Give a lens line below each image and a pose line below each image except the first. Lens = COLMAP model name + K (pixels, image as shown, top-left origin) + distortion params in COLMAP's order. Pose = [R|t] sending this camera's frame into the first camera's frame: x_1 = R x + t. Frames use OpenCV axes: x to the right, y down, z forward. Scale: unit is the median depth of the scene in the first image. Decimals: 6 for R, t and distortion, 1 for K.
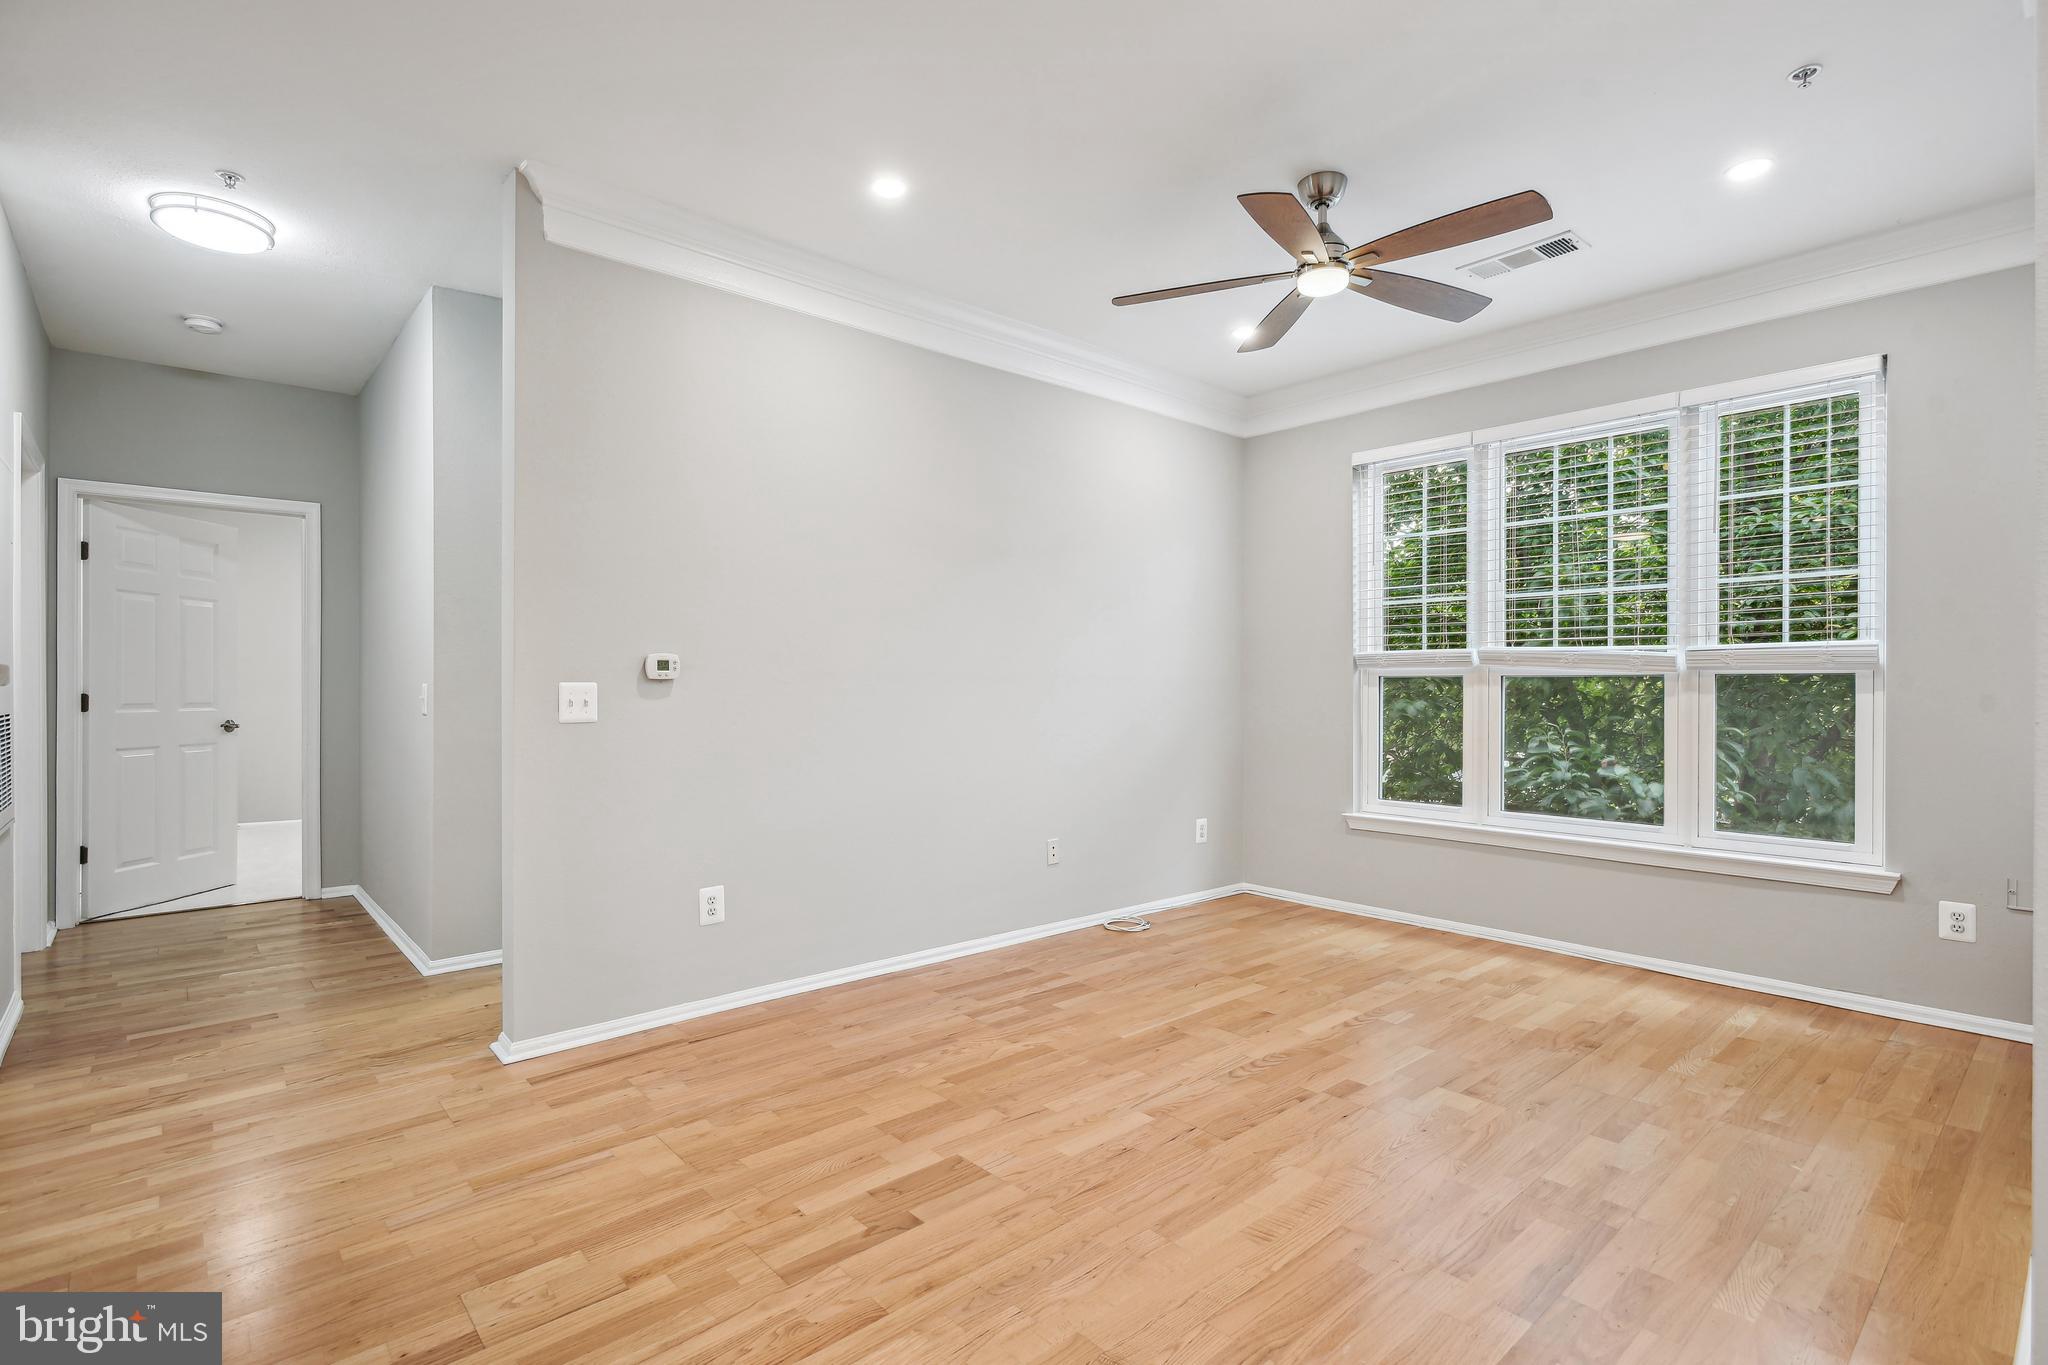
lens RADIAL K [[970.7, 0, 1021.6], [0, 970.7, 671.7], [0, 0, 1]] dist [-0.000913, 0.000937]
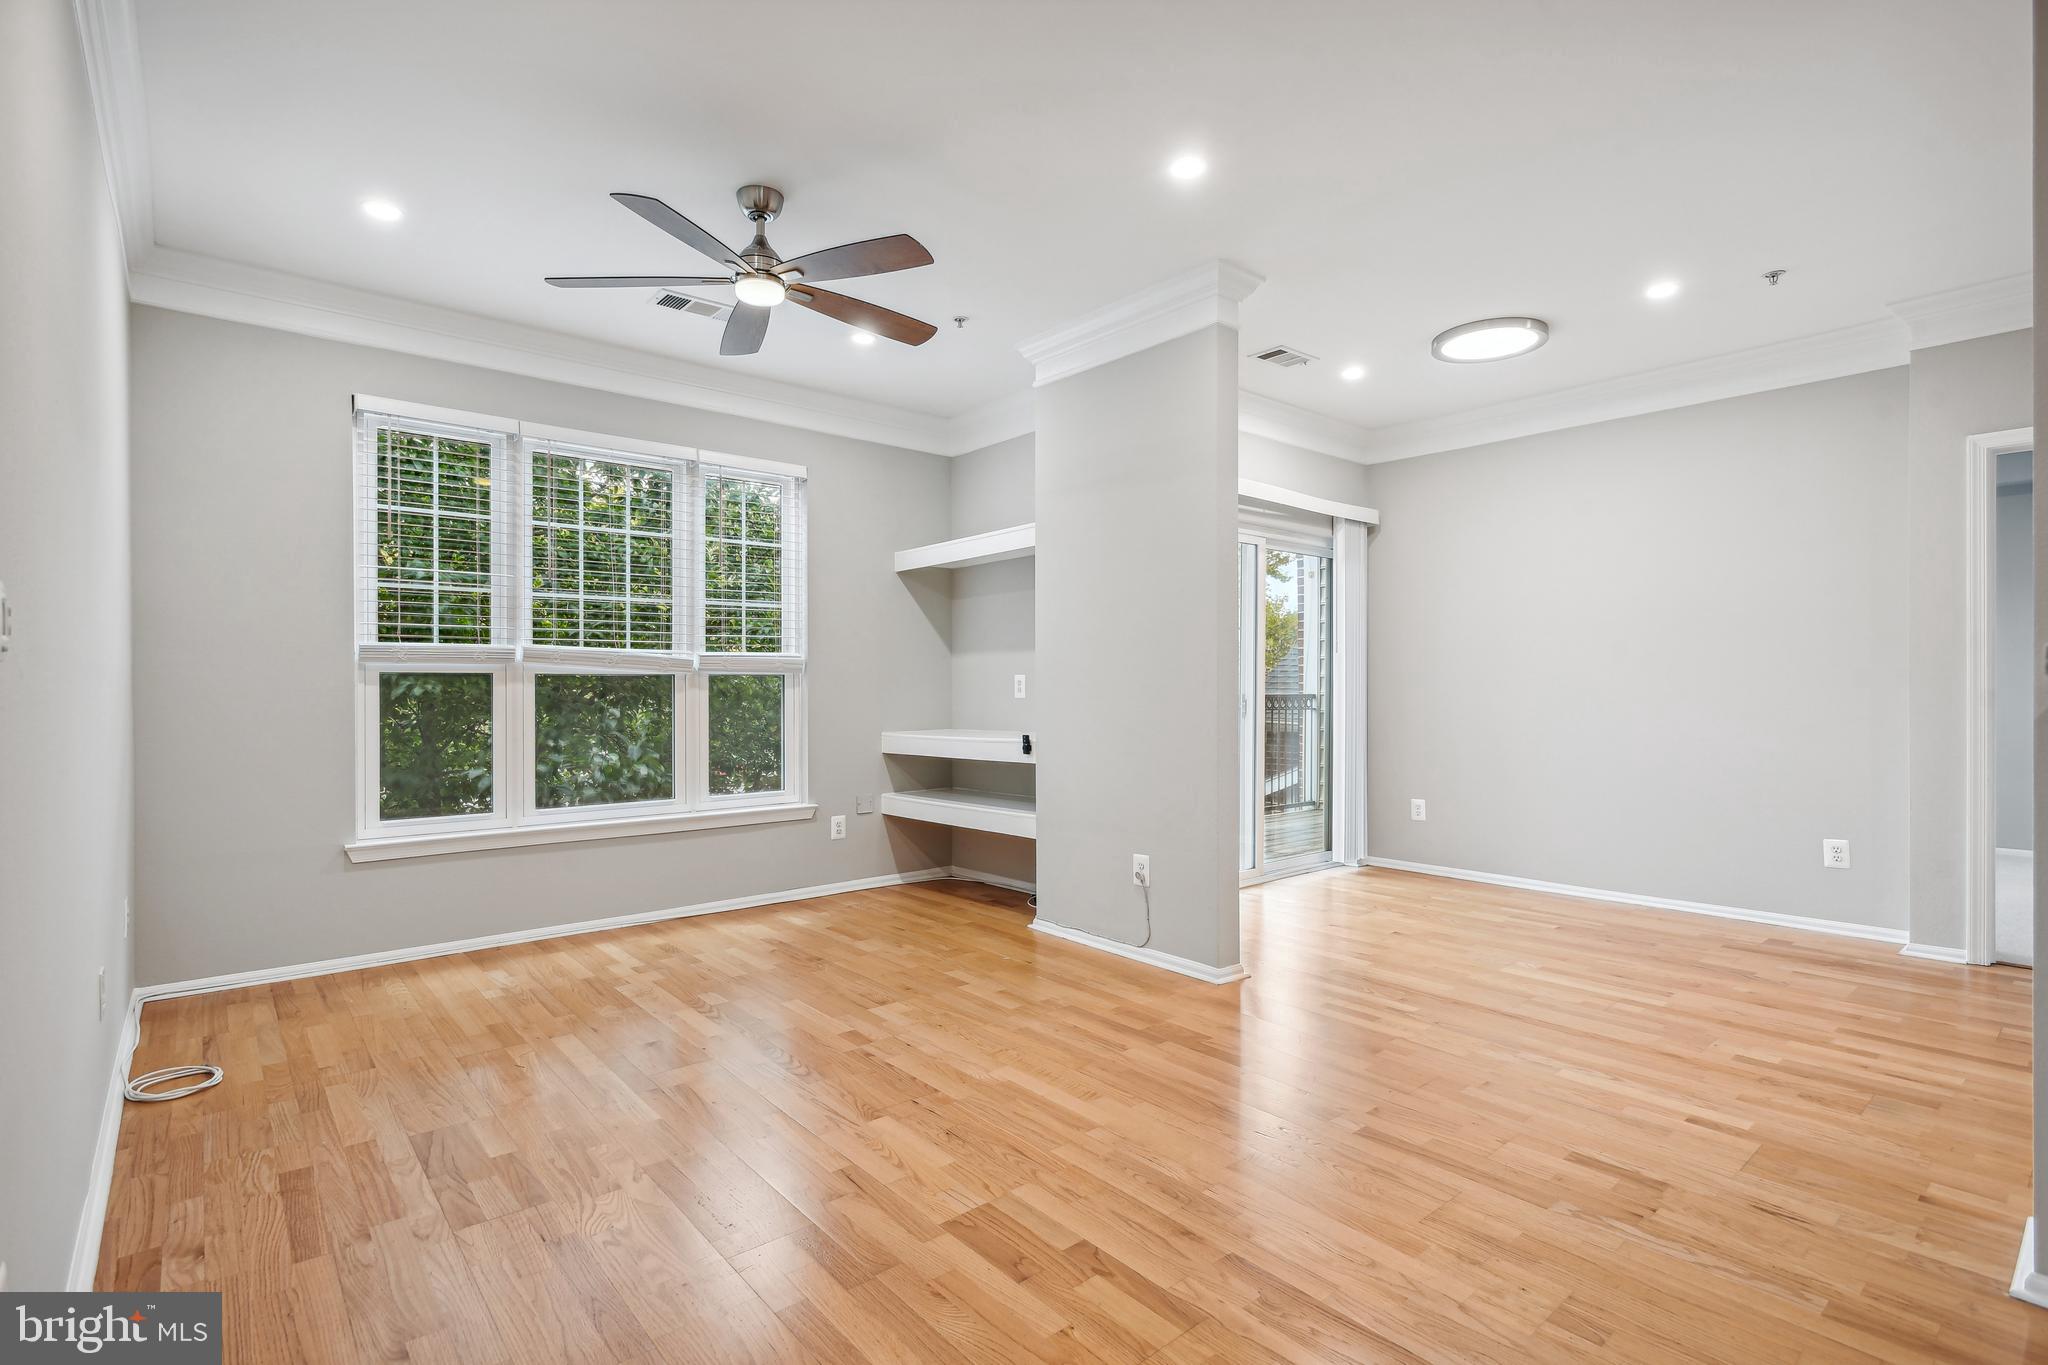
lens RADIAL K [[970.7, 0, 1021.6], [0, 970.7, 671.7], [0, 0, 1]] dist [-0.000913, 0.000937]
pose [[0.026363, 0.012081, 0.999579, -0.588837], [-0.012711, 0.999850, -0.011749, 0.009011], [-0.999572, -0.012396, 0.026513, 0.573061]]
